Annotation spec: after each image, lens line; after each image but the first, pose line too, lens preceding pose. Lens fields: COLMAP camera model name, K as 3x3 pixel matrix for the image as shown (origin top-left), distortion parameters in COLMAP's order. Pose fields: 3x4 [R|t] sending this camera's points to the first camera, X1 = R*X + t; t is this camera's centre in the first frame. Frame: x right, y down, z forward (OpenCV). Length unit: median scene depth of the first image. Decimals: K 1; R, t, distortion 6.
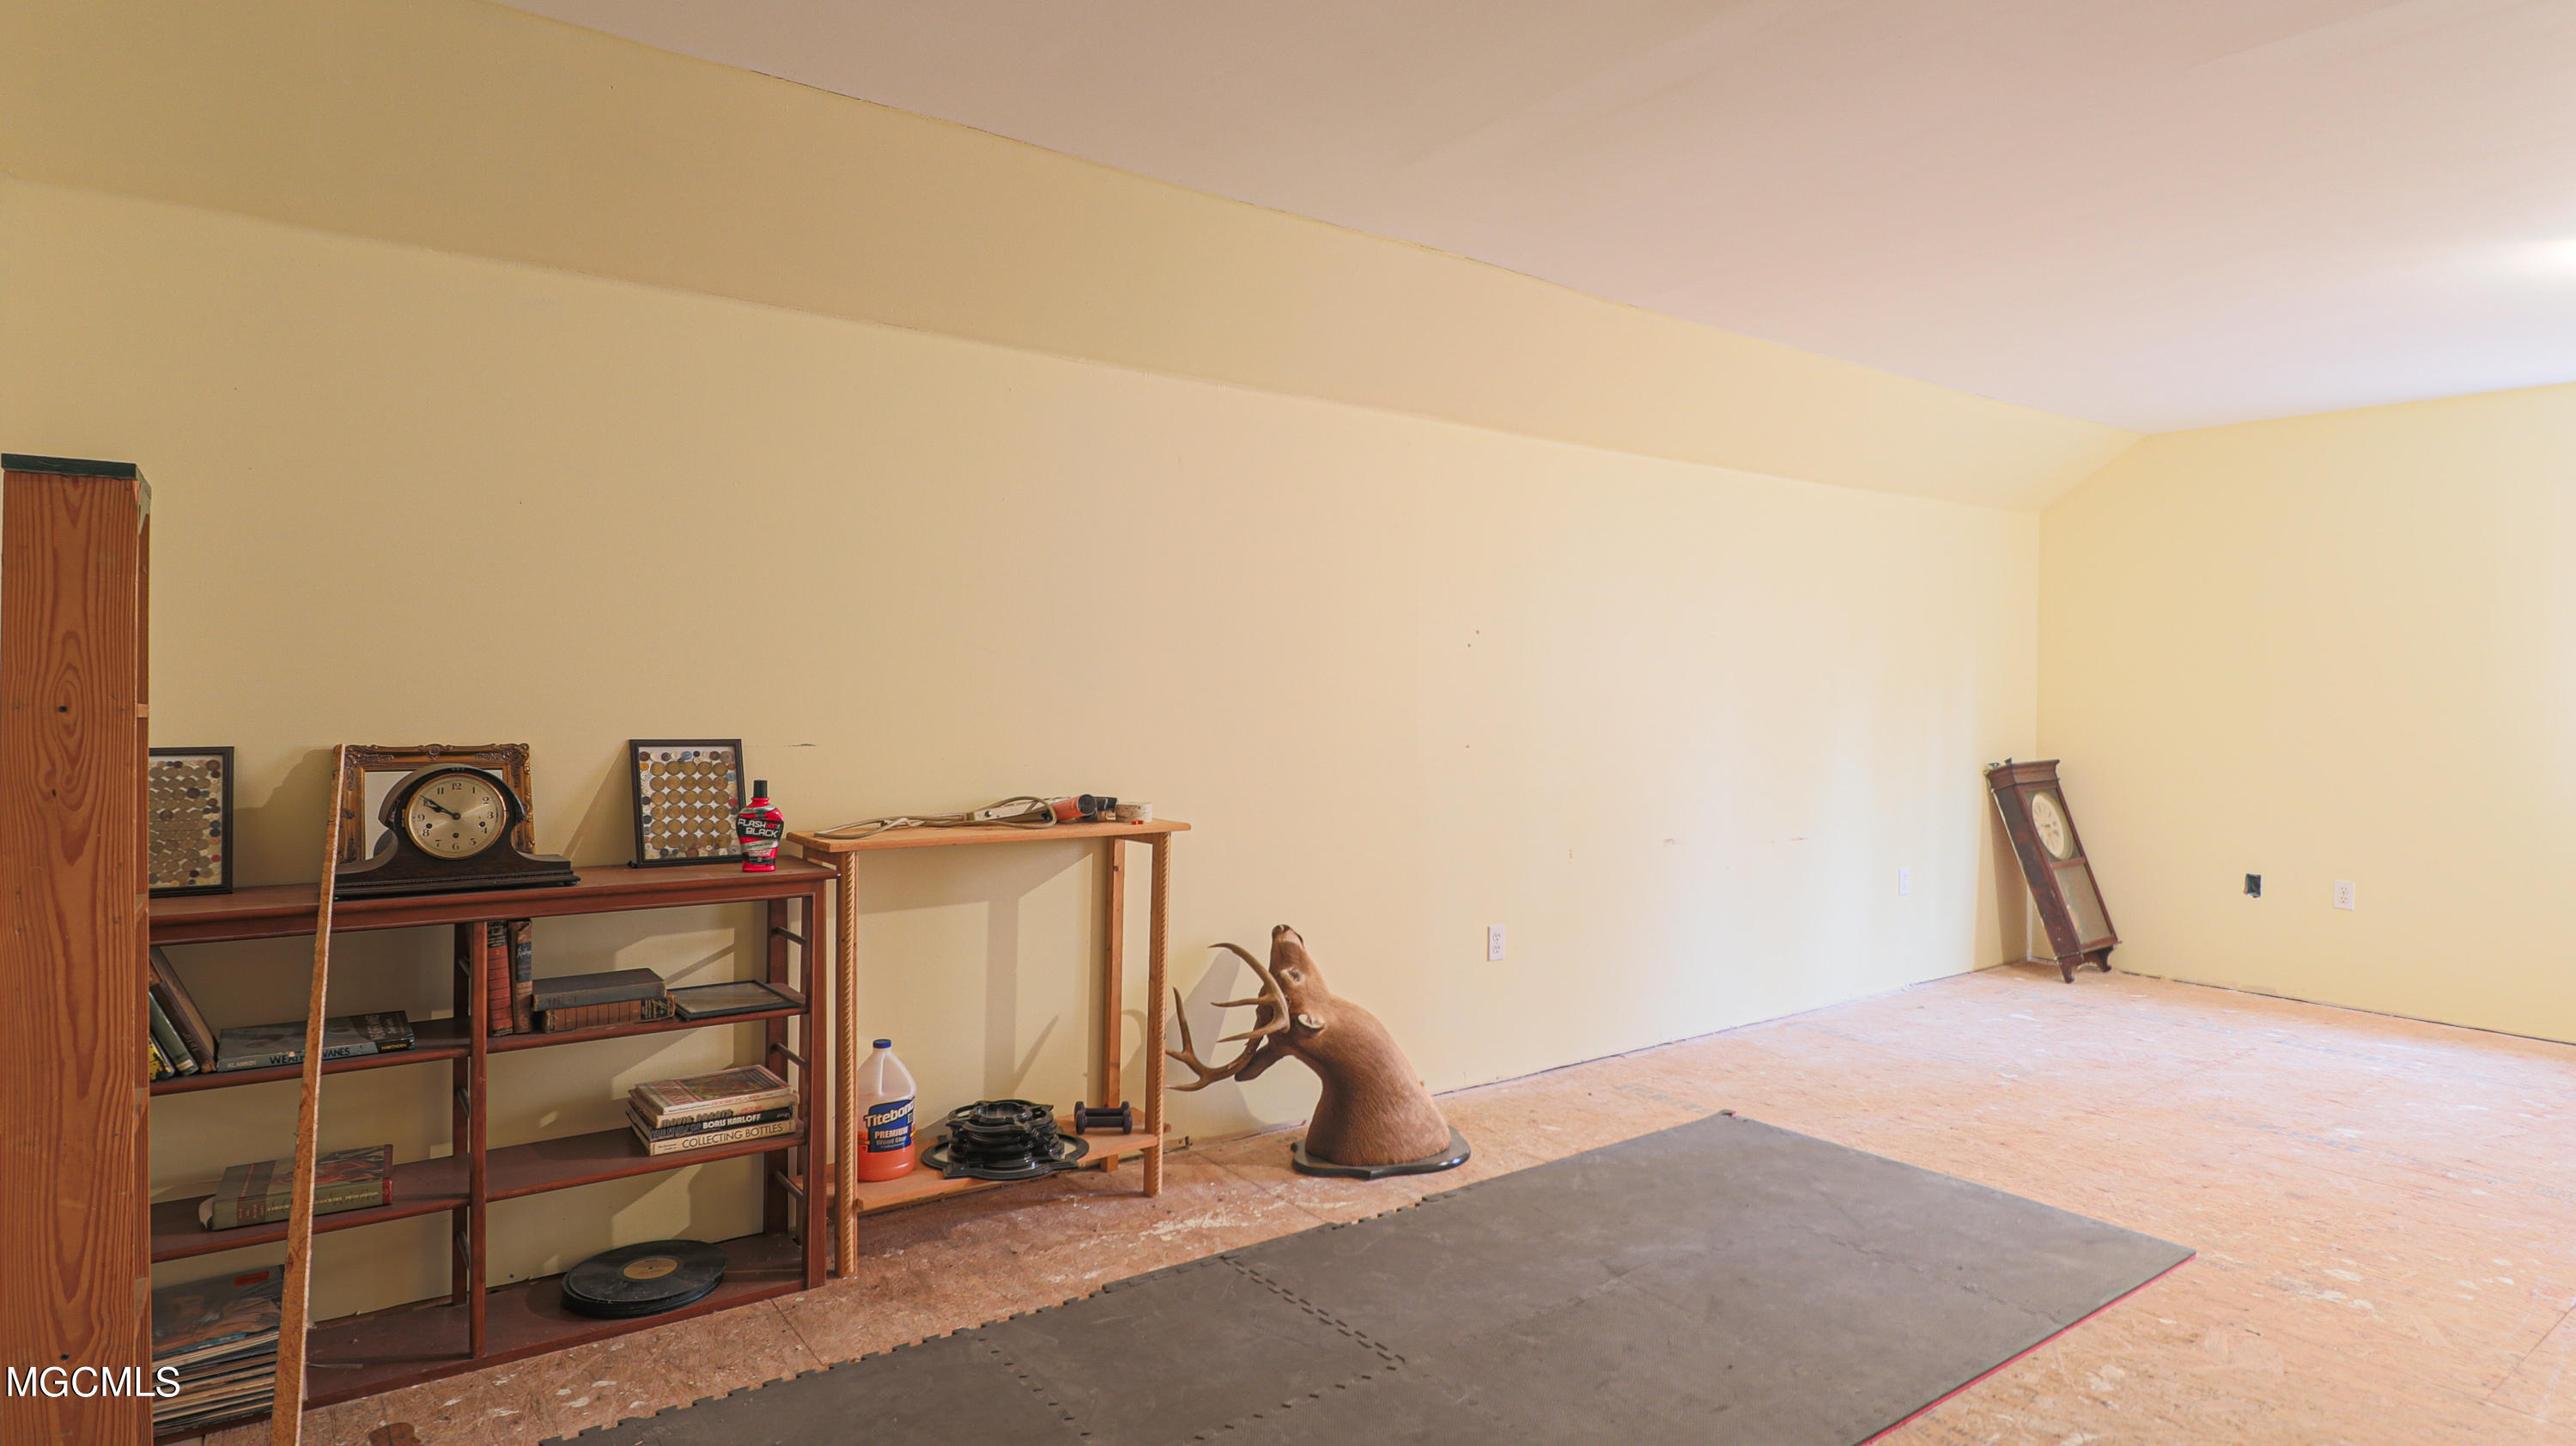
lens RADIAL K [[1342.9, 0, 1276.4], [0, 1342.9, 706.7], [0, 0, 1]] dist [-0.018065, -0.001827]
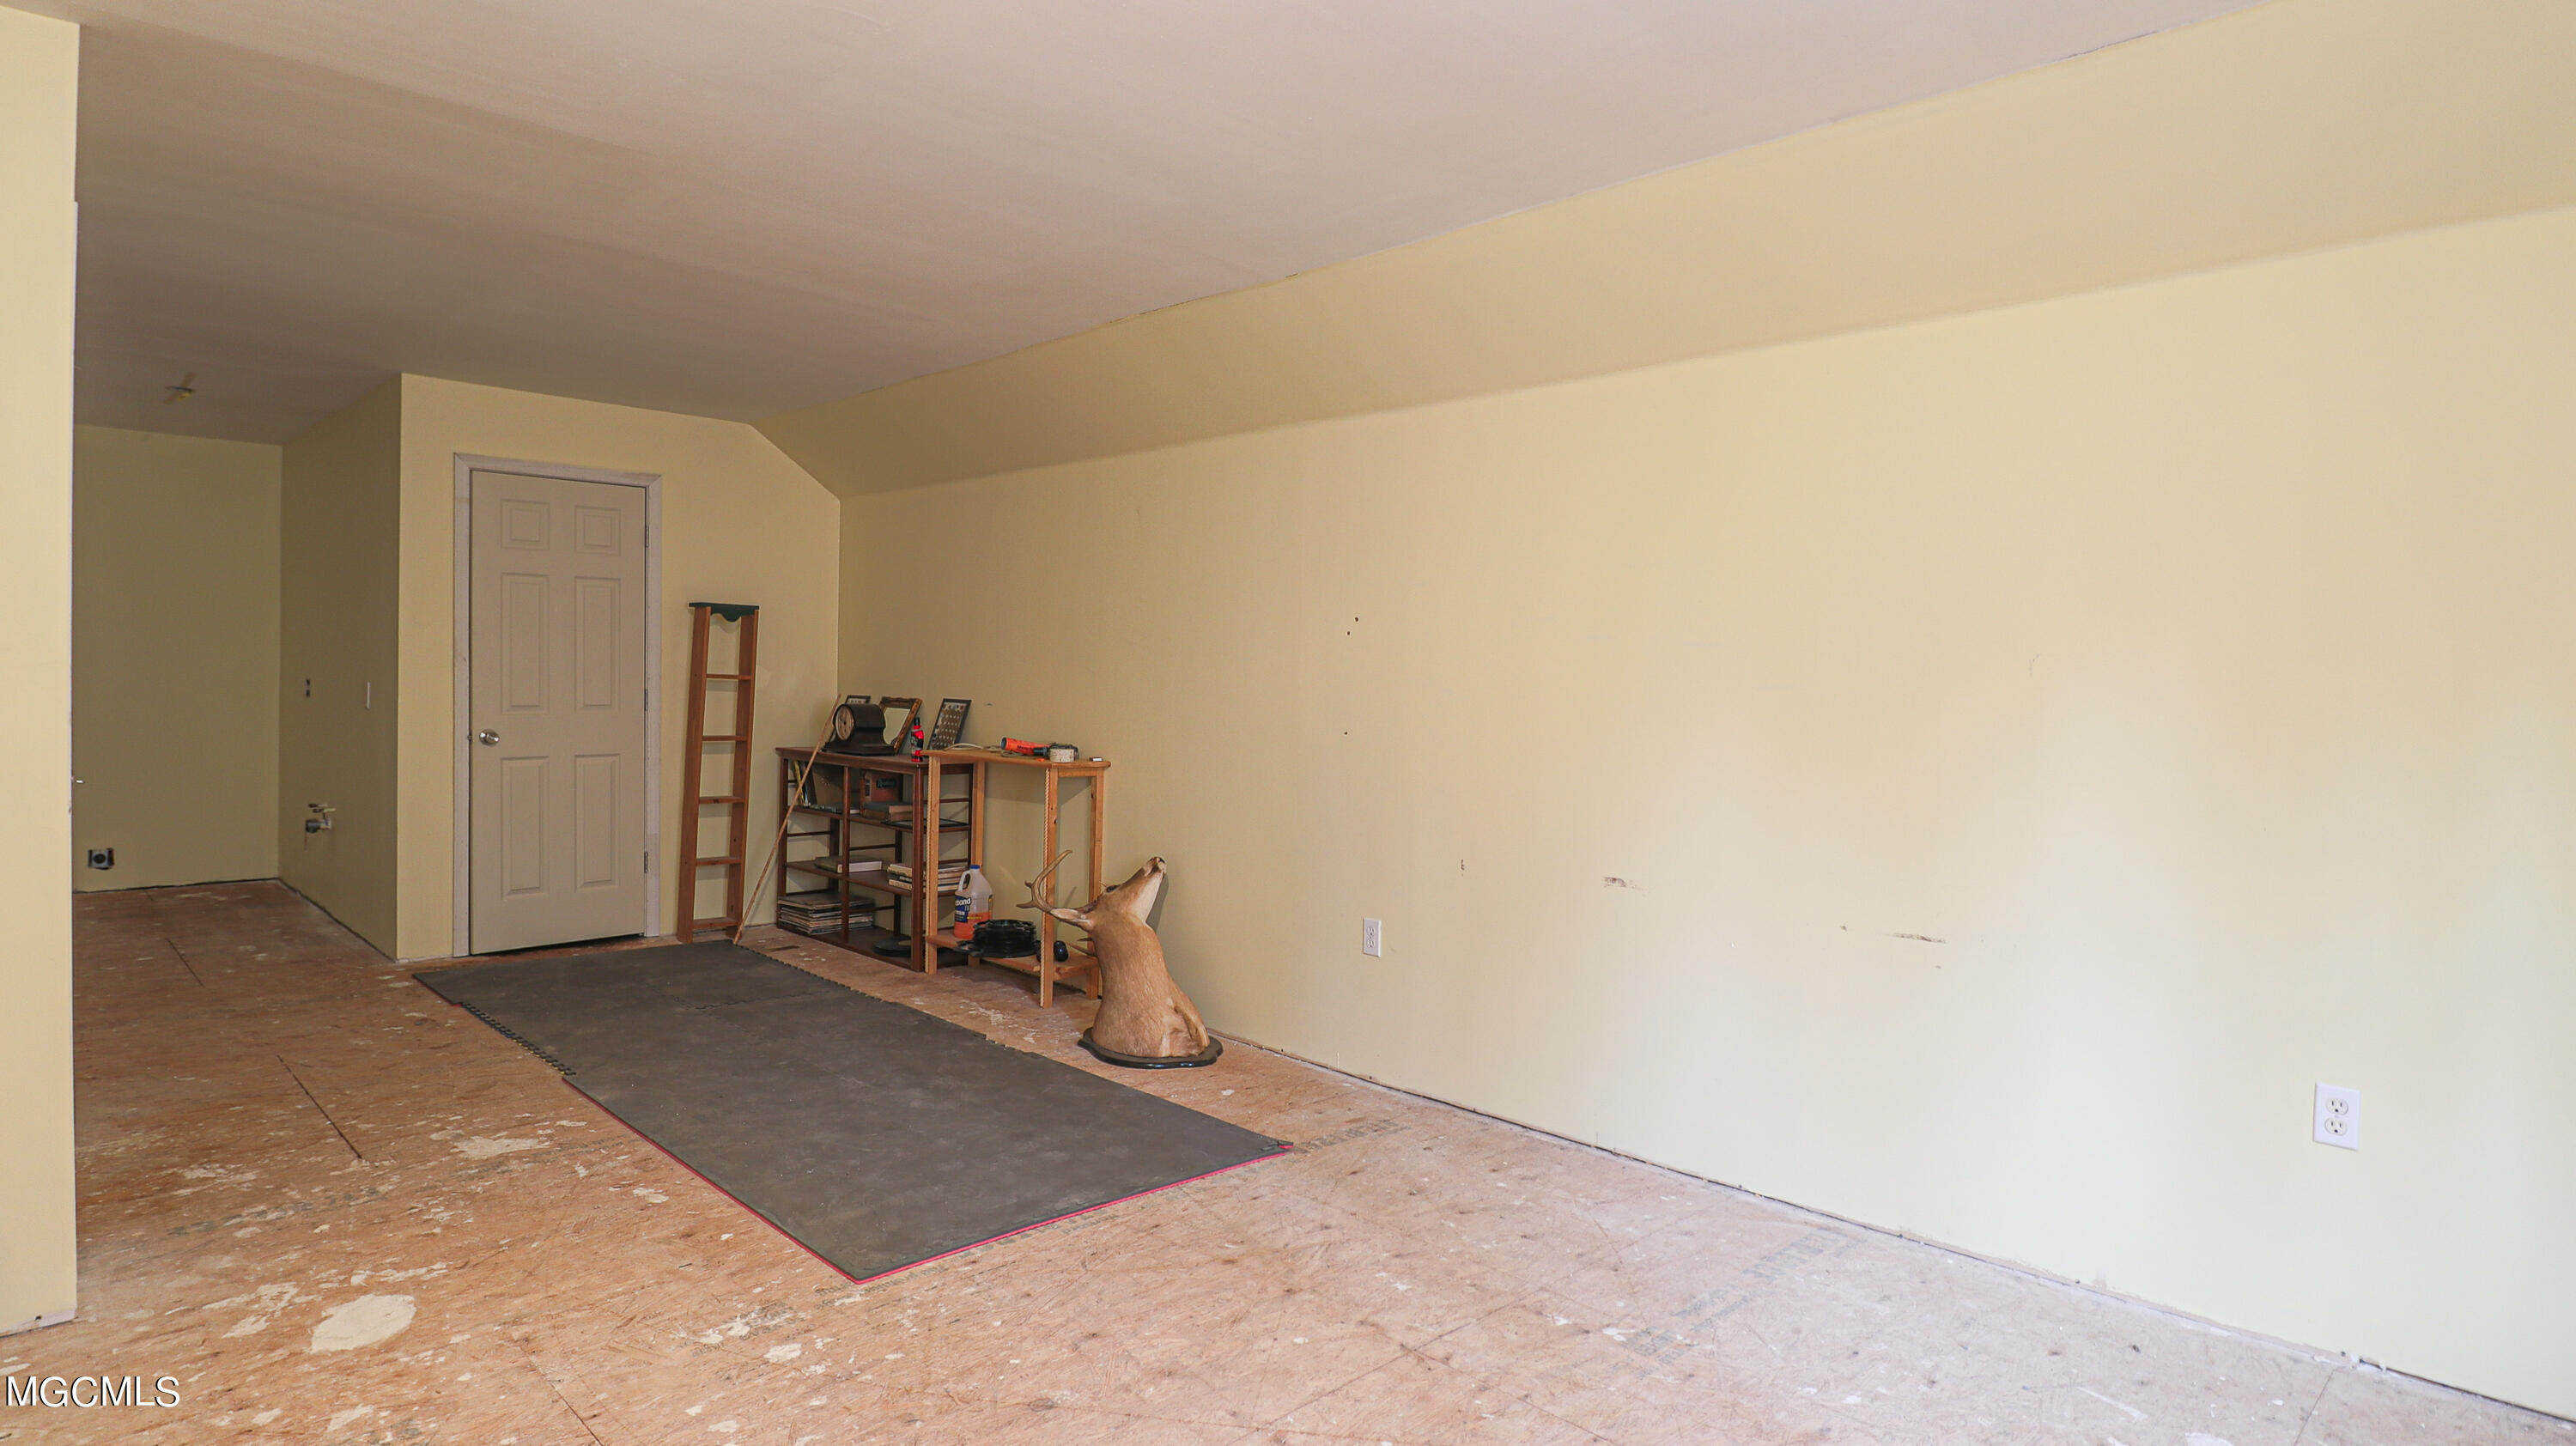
lens RADIAL K [[1342.9, 0, 1276.2], [0, 1342.9, 727.6], [0, 0, 1]] dist [-0.018065, -0.001827]
pose [[0.175680, 0.023396, -0.984169, 1.548760], [-0.037157, 0.999163, 0.017119, 0.013973], [0.983746, 0.033562, 0.176402, 1.058403]]
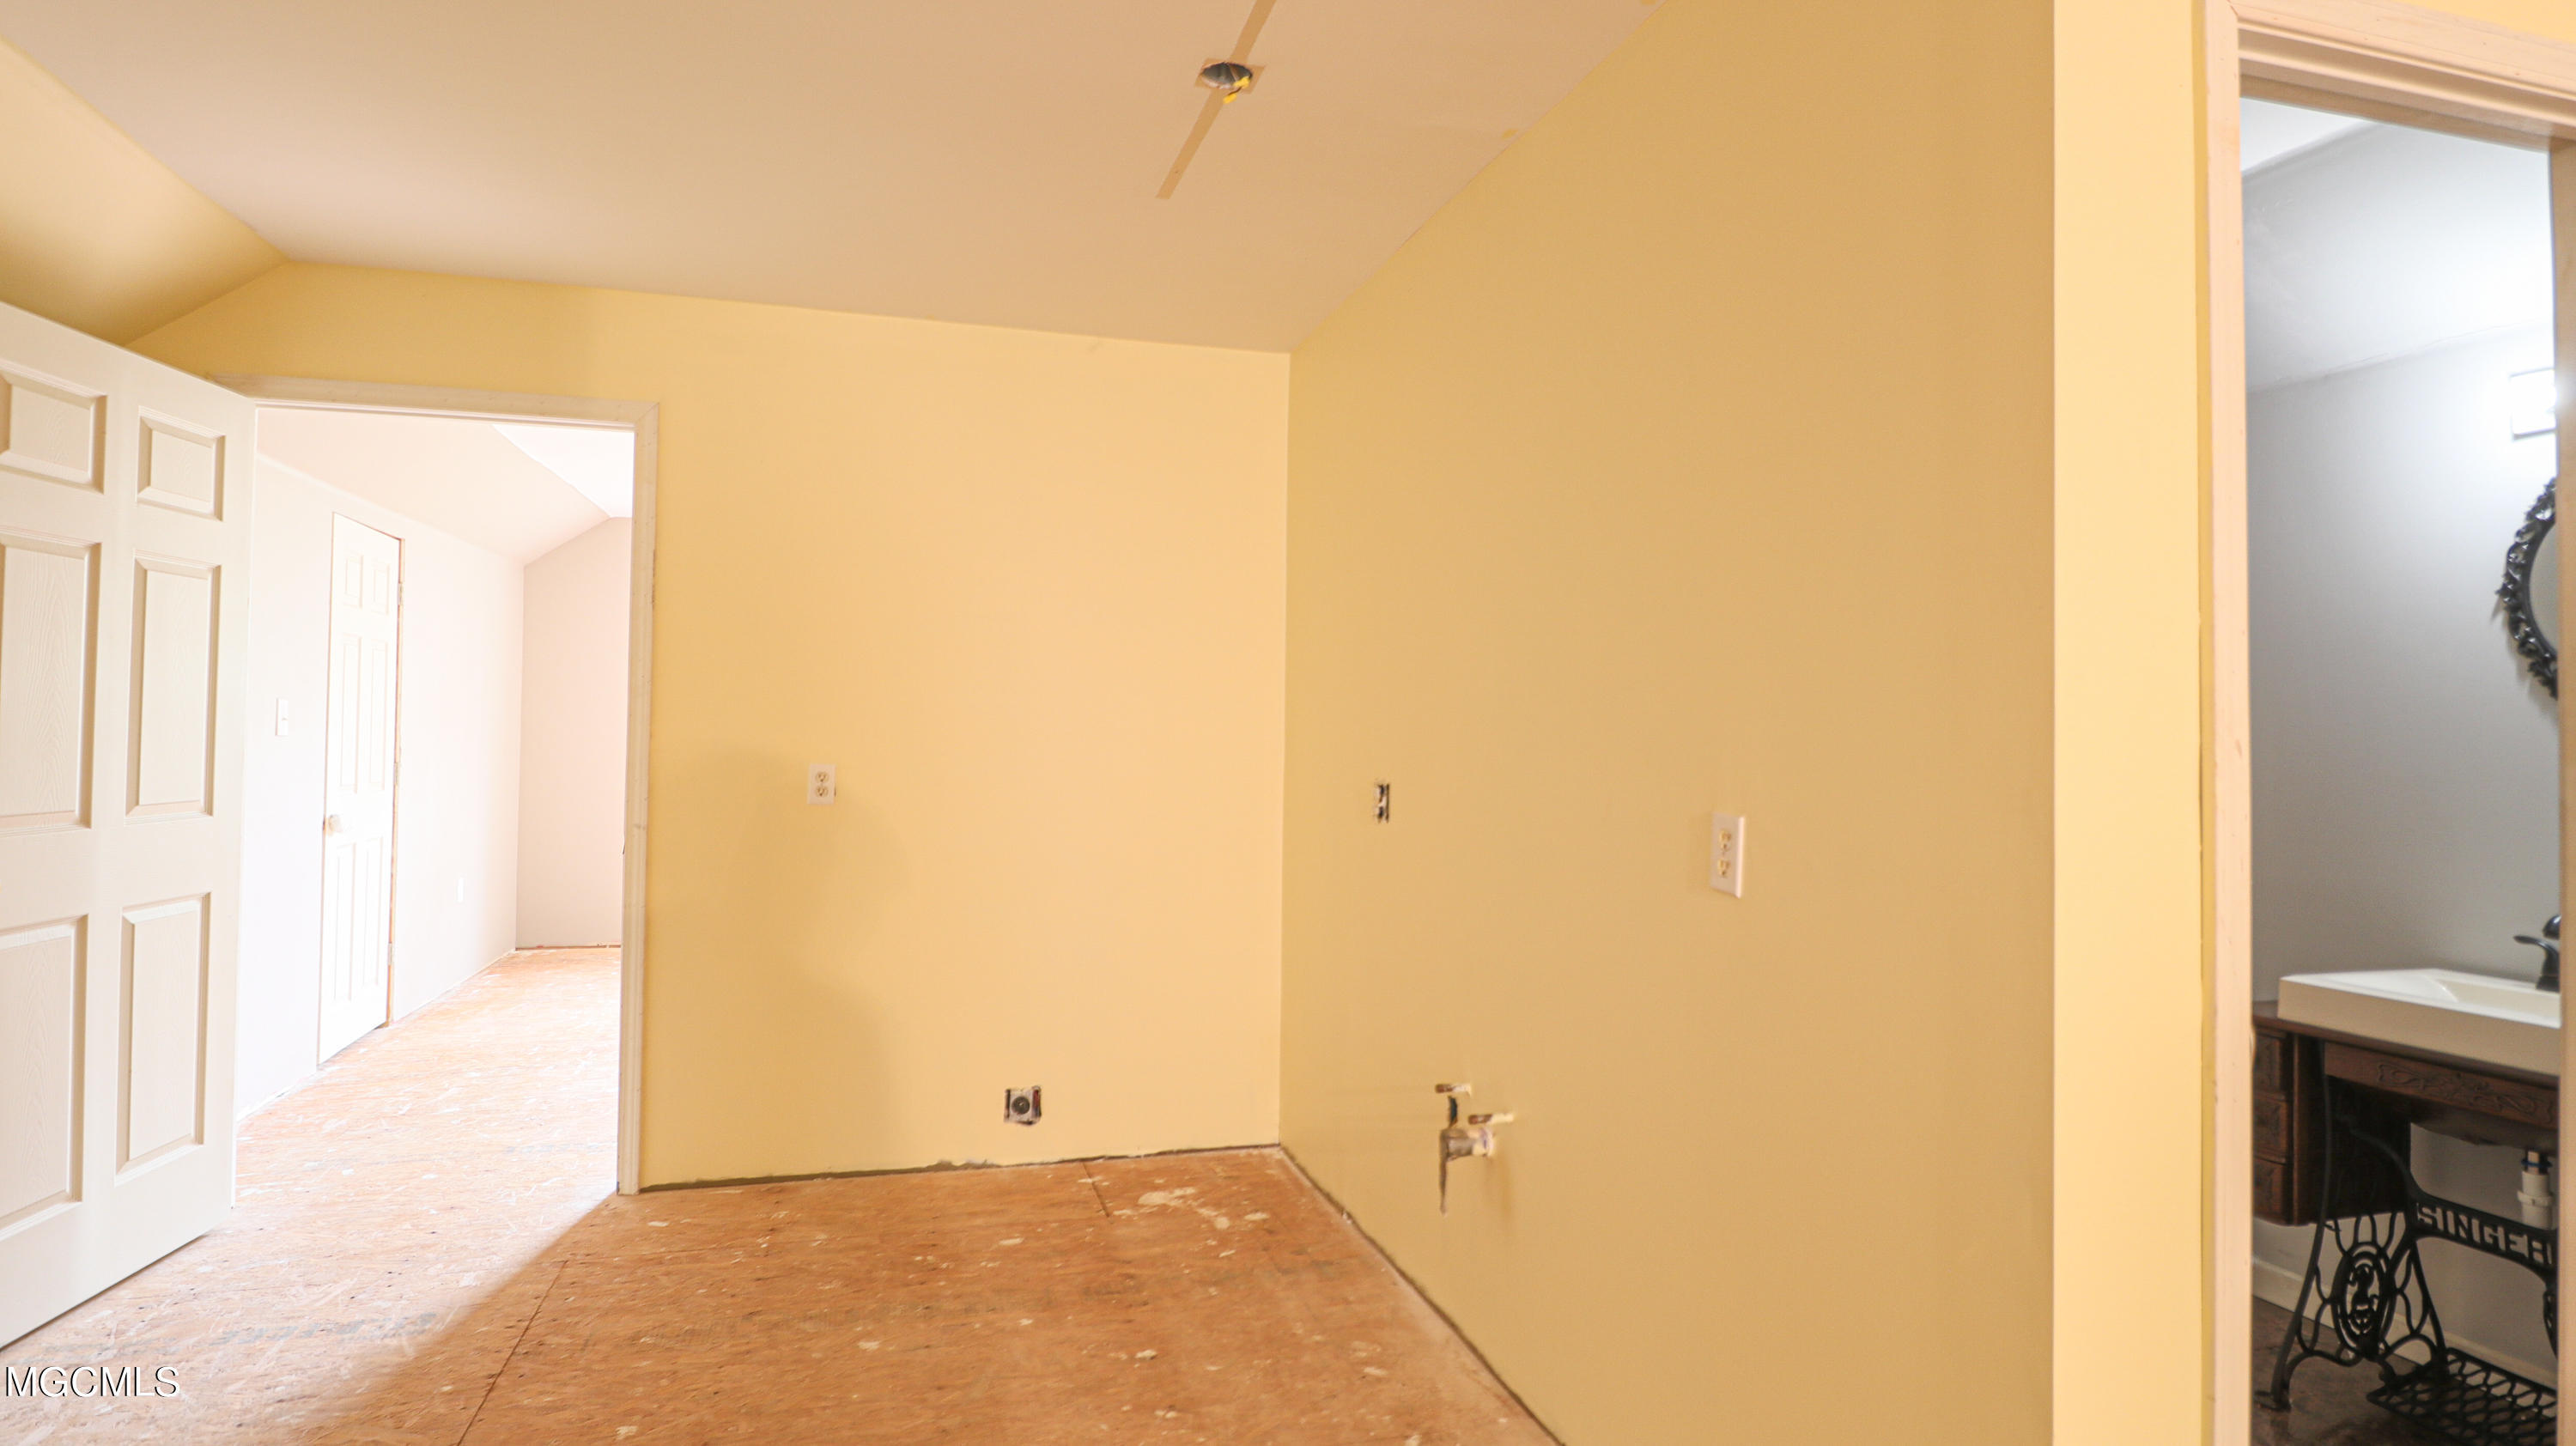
lens RADIAL K [[1342.9, 0, 1283.9], [0, 1342.9, 718.5], [0, 0, 1]] dist [-0.018065, -0.001827]
pose [[-0.321666, -0.031748, -0.946321, 1.096077], [-0.025584, 0.999364, -0.024831, 0.012359], [0.946508, 0.016223, -0.322274, 0.764418]]
